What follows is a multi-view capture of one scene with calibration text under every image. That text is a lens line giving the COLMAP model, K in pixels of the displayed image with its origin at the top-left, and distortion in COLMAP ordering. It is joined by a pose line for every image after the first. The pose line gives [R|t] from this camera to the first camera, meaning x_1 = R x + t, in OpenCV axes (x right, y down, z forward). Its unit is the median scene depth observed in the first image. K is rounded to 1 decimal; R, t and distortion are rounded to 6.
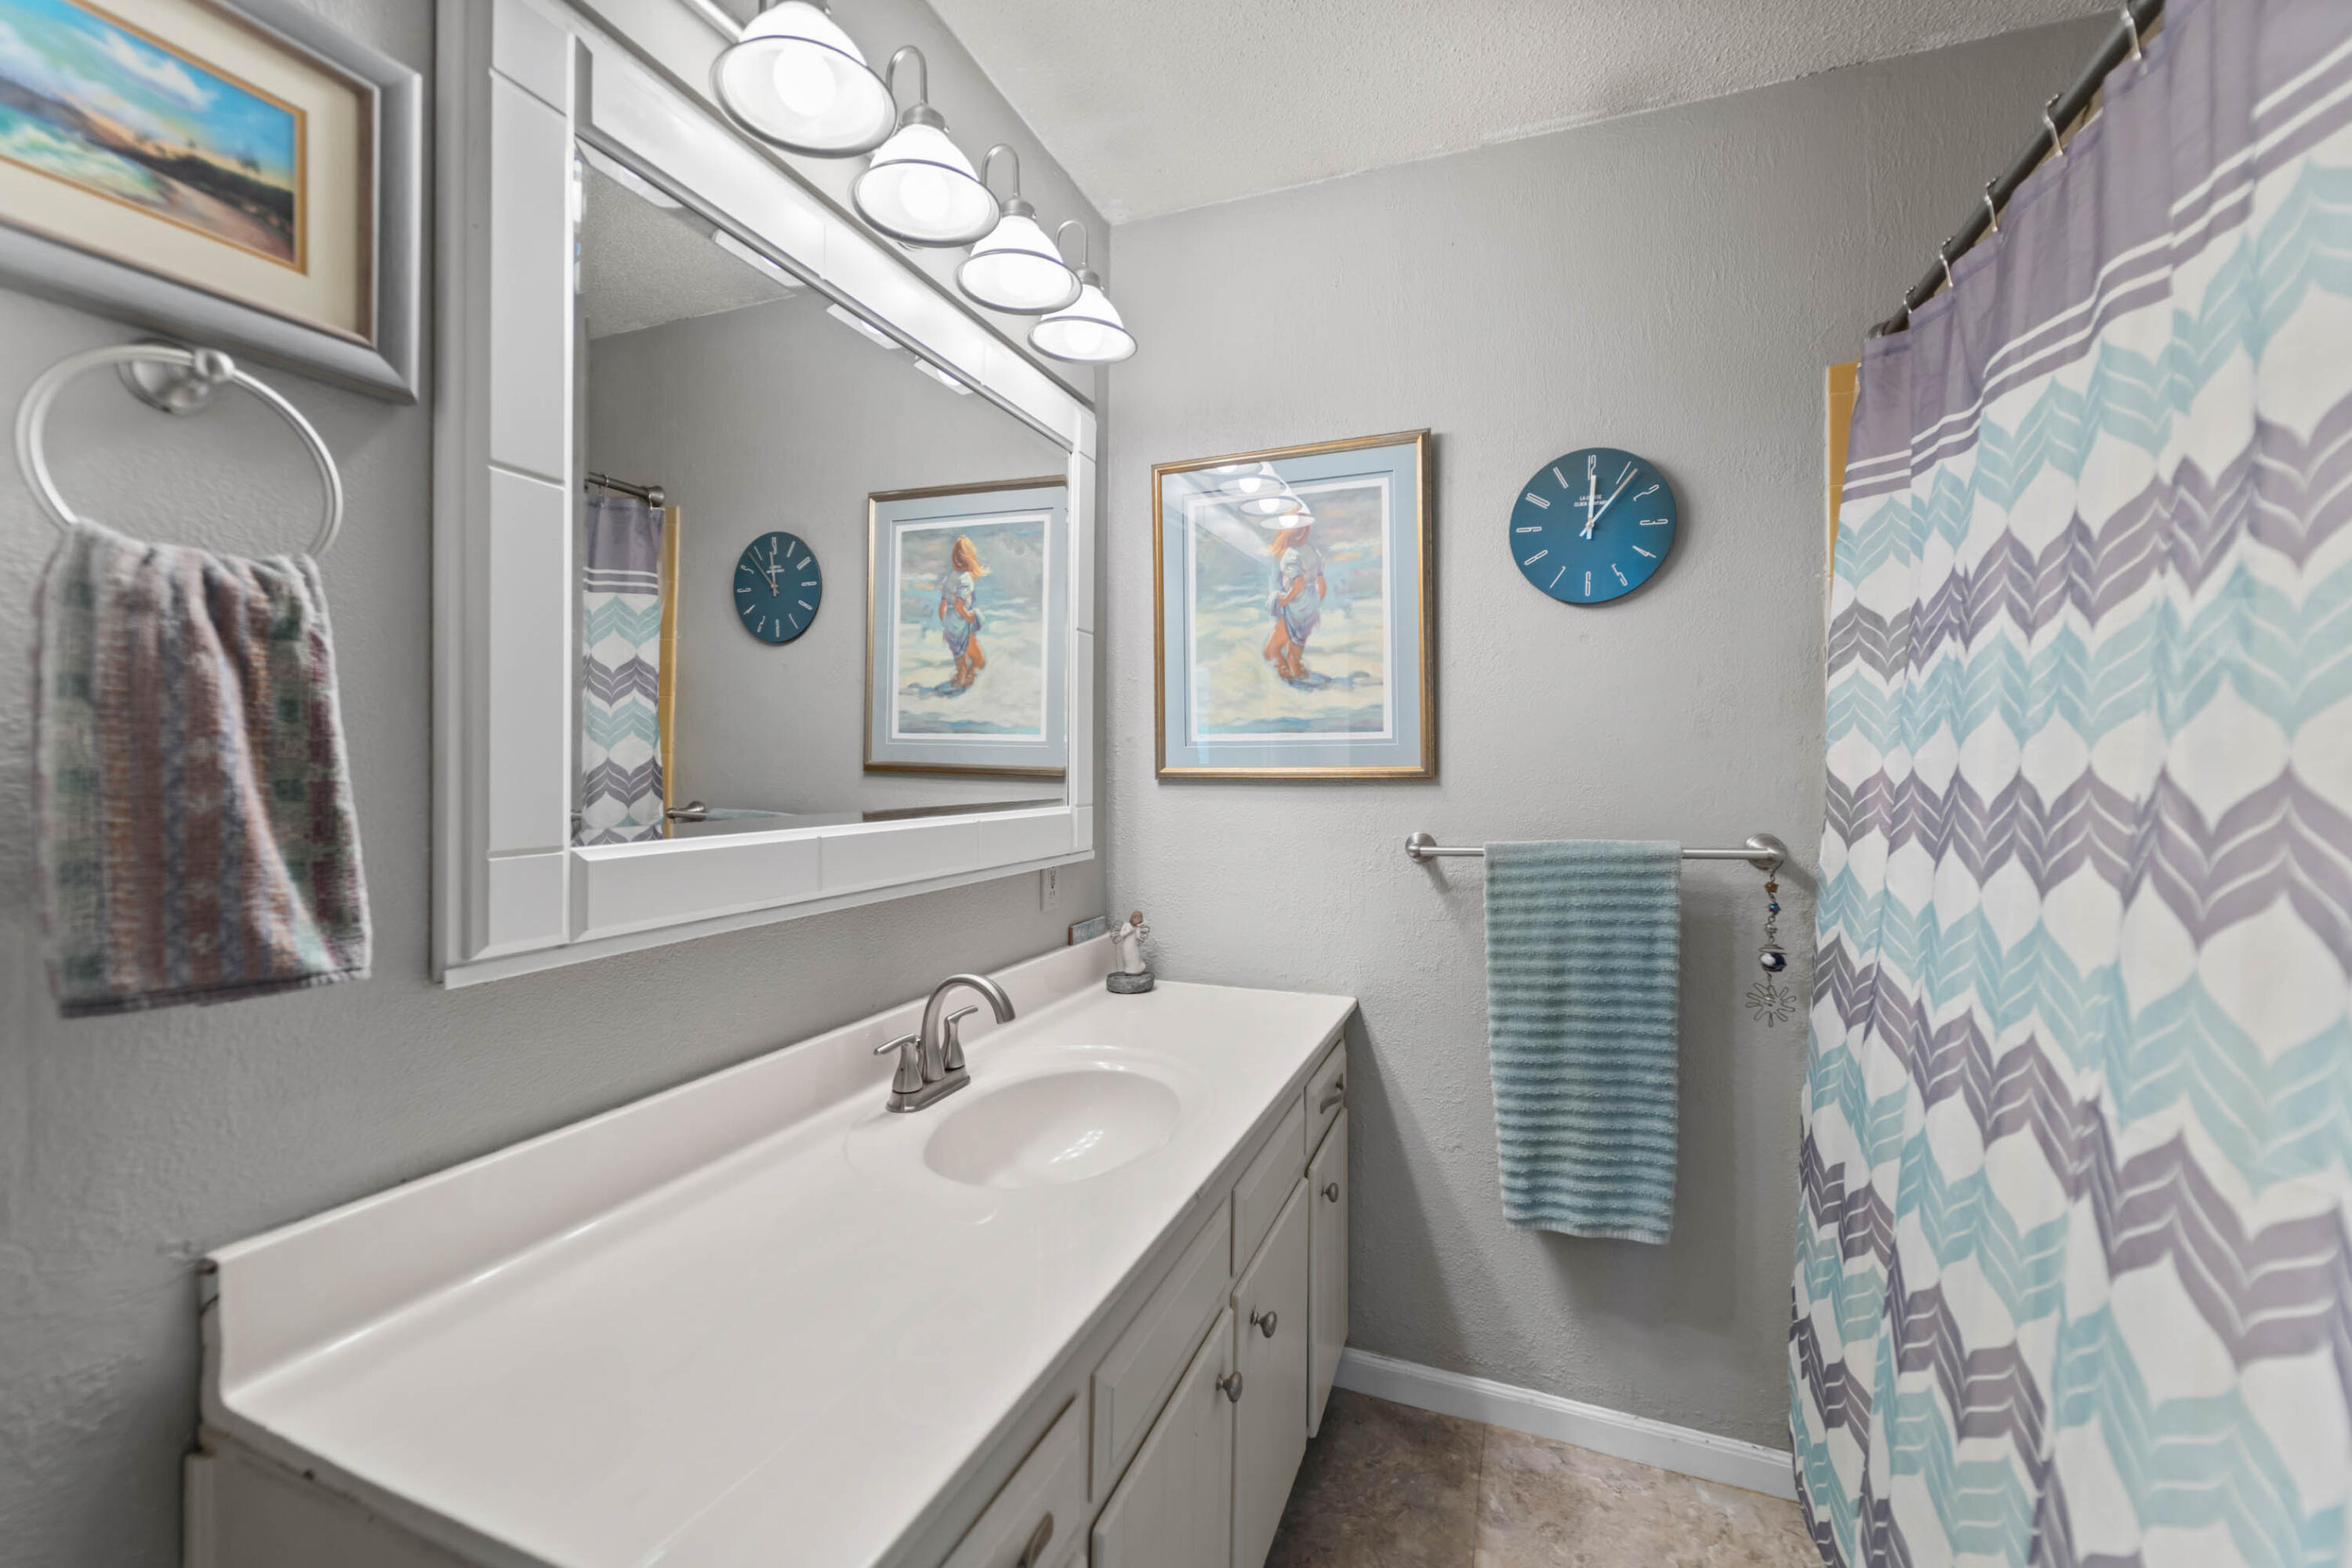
lens RADIAL K [[945.8, 0, 1177.8], [0, 945.8, 772.1], [0, 0, 1]] dist [-0.001475, -0.000661]
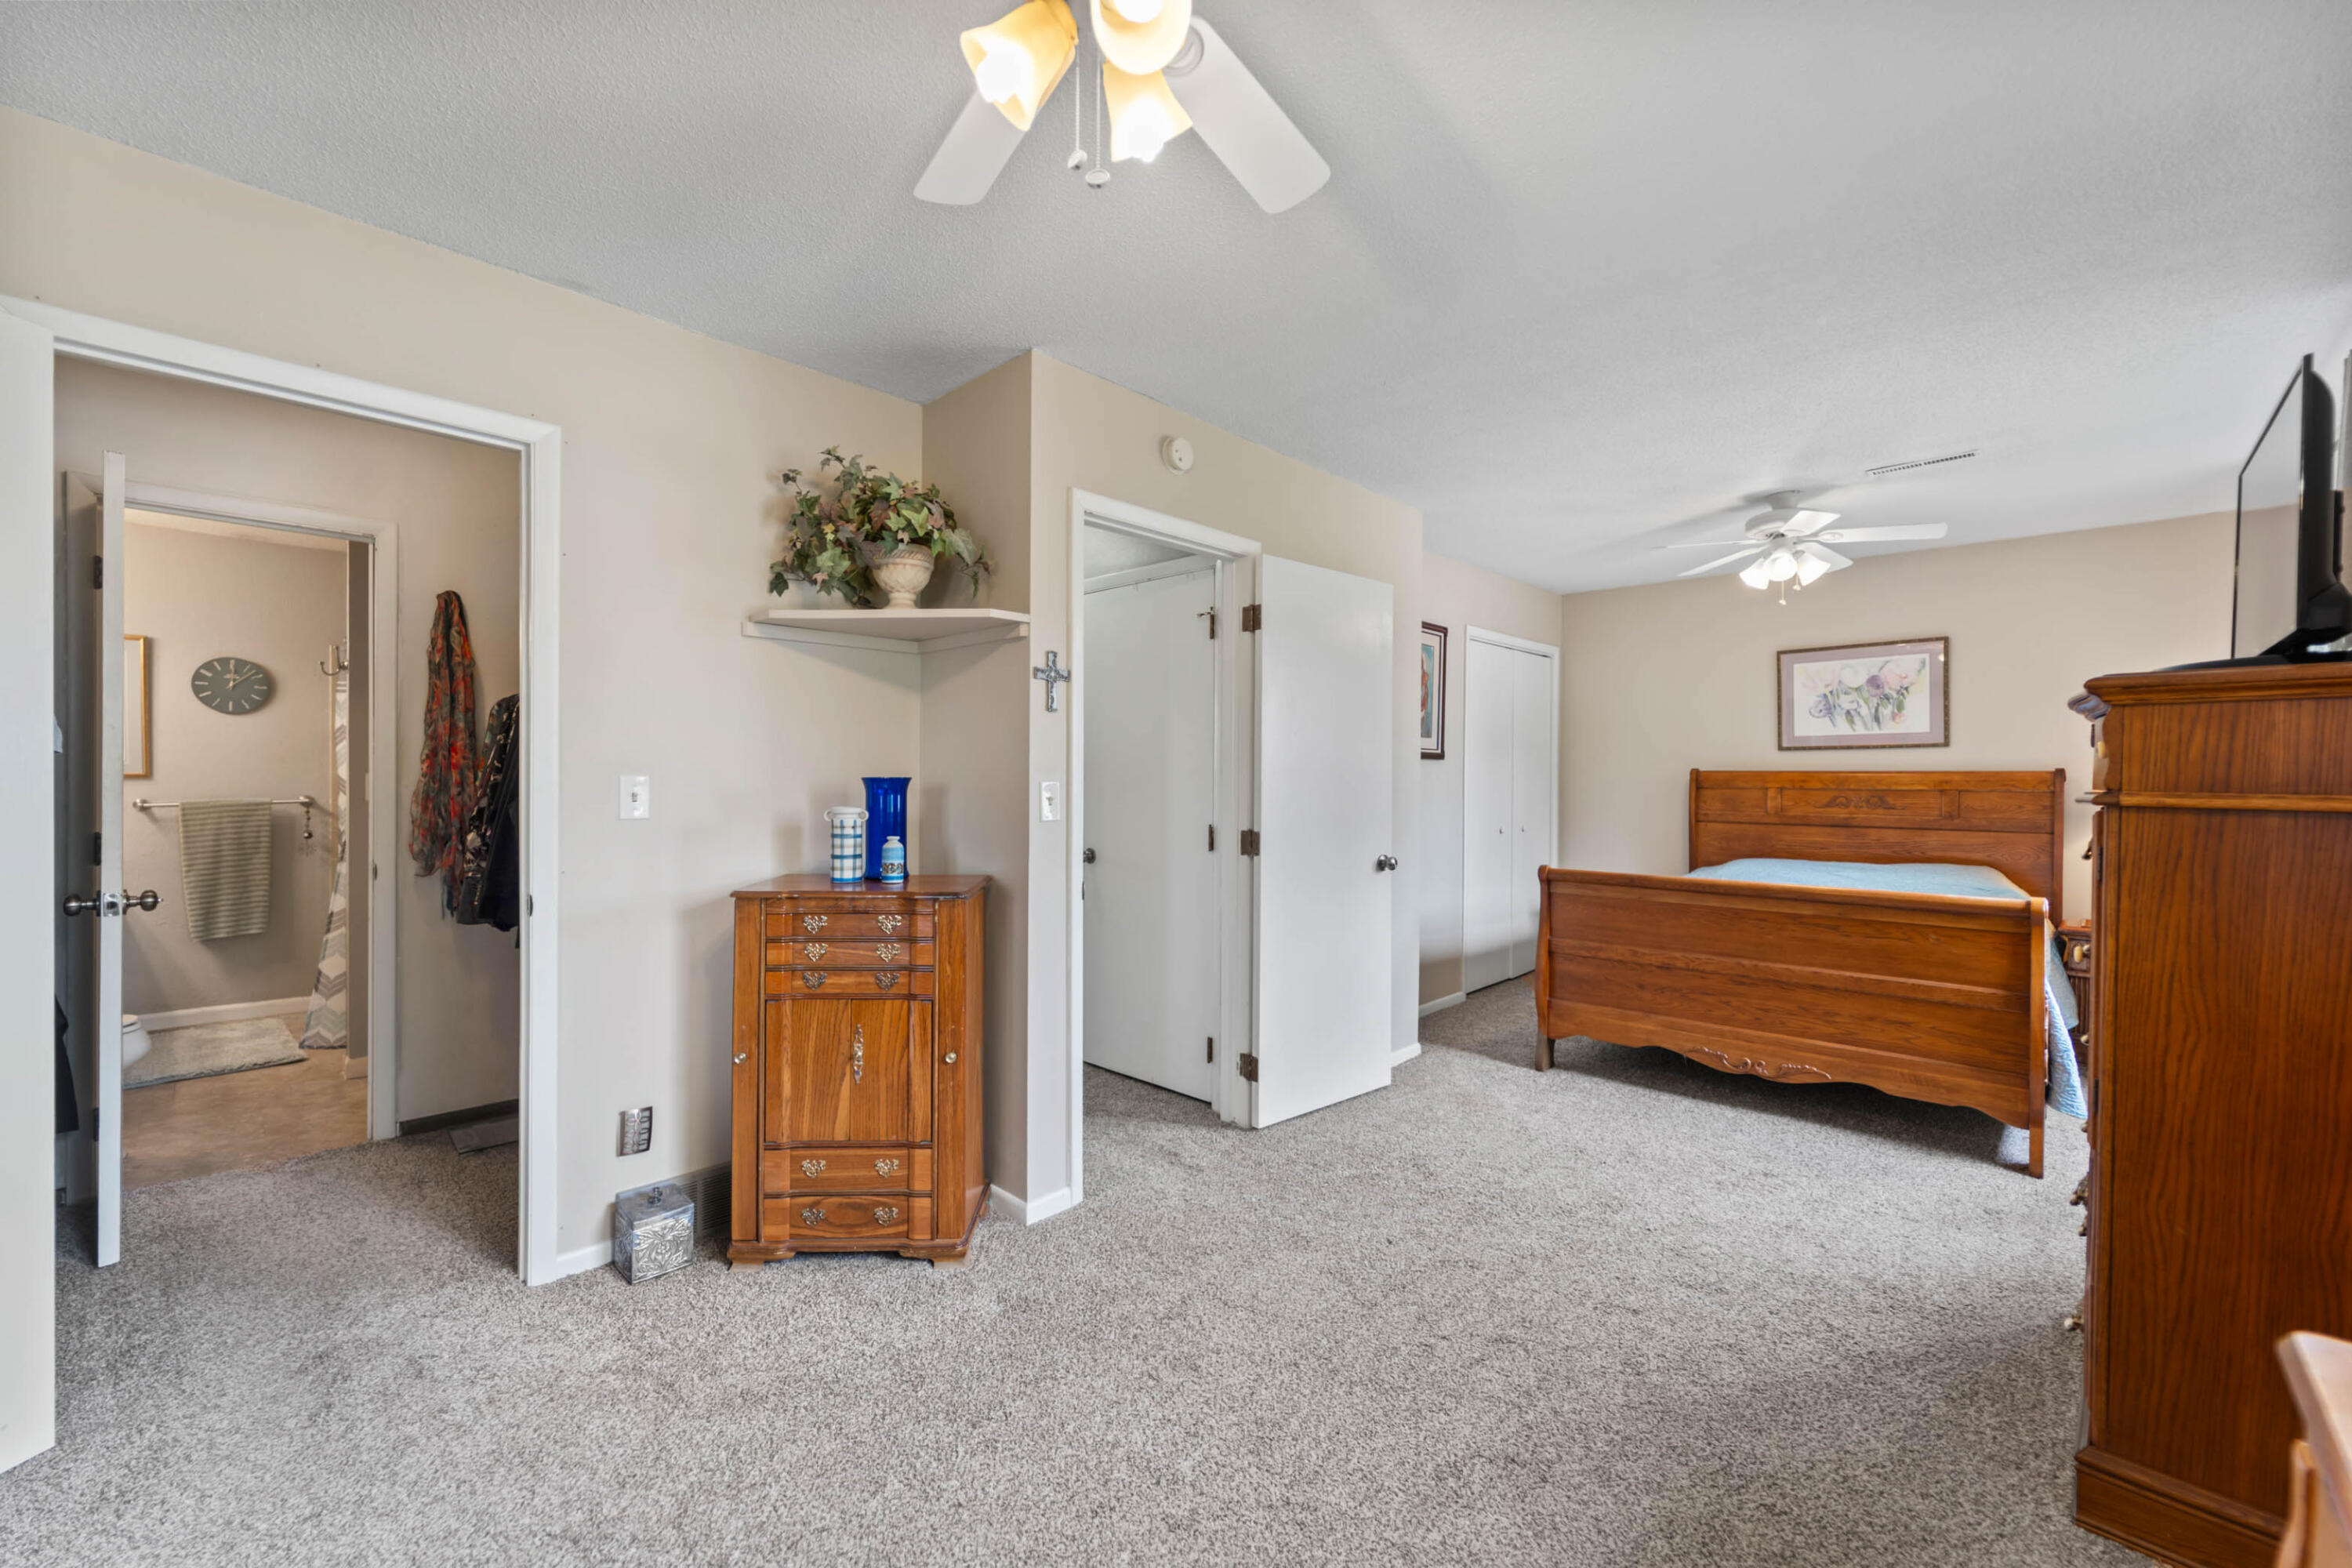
lens RADIAL K [[945.8, 0, 1178.0], [0, 945.8, 774.8], [0, 0, 1]] dist [-0.001475, -0.000661]
pose [[0.364586, -0.002043, 0.931168, -1.106255], [-0.005450, 0.999976, 0.004328, -0.025293], [-0.931154, -0.006653, 0.364566, -2.542198]]
